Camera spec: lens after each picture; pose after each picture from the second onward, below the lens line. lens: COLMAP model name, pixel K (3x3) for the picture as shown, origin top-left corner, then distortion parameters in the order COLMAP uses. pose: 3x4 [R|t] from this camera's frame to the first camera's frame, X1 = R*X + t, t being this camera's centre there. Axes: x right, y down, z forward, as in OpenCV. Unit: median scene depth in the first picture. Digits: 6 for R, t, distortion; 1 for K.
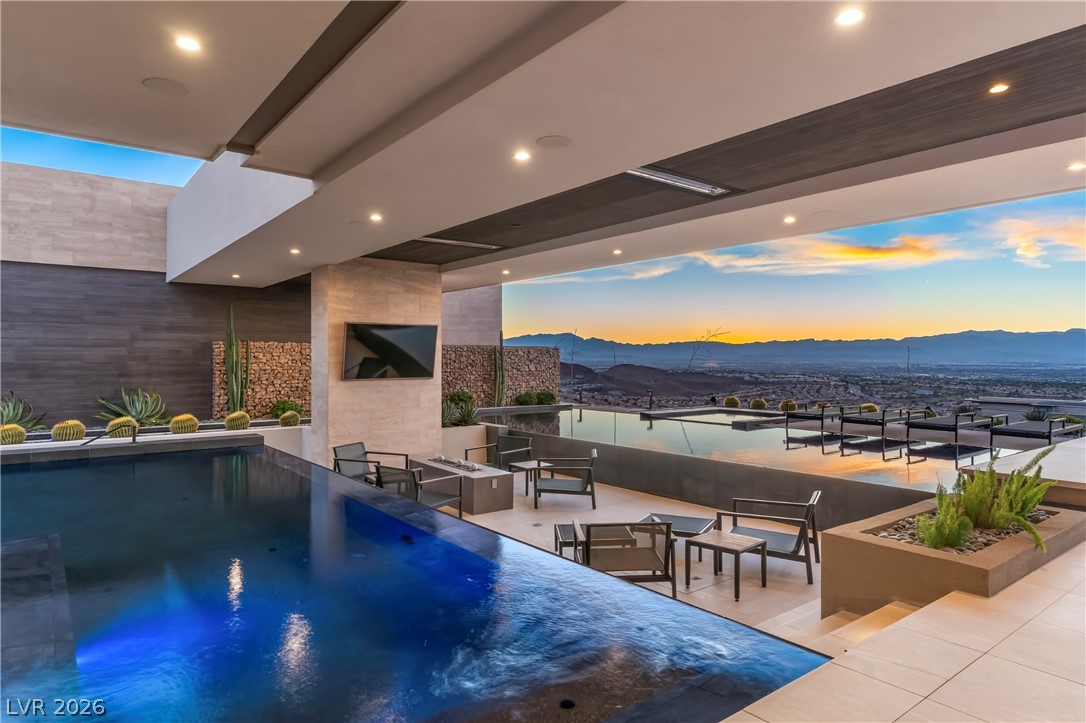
lens RADIAL K [[656.6, 0, 543.4], [0, 656.6, 358.4], [0, 0, 1]] dist [-0.004692, 0.002349]
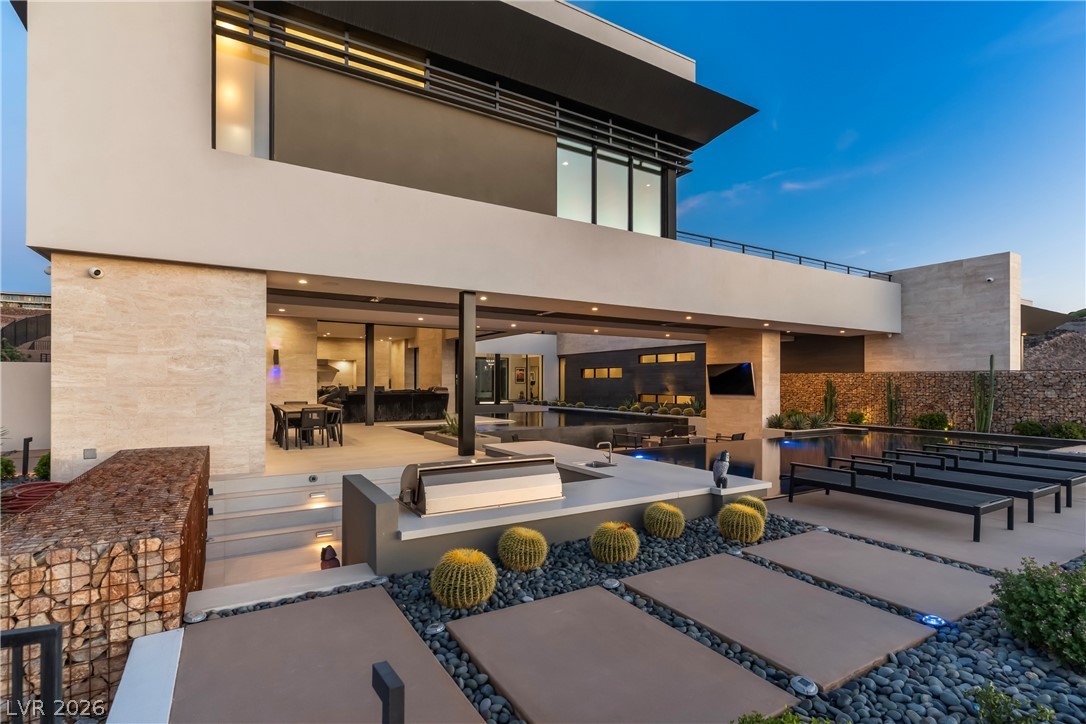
lens RADIAL K [[525.9, 0, 542.7], [0, 525.9, 370.3], [0, 0, 1]] dist [0.001482, 0.000086]
pose [[-0.115375, -0.022263, -0.993073, 0.835820], [-0.001631, 0.999752, -0.022223, -0.001447], [0.993321, -0.000945, -0.115382, 0.450105]]
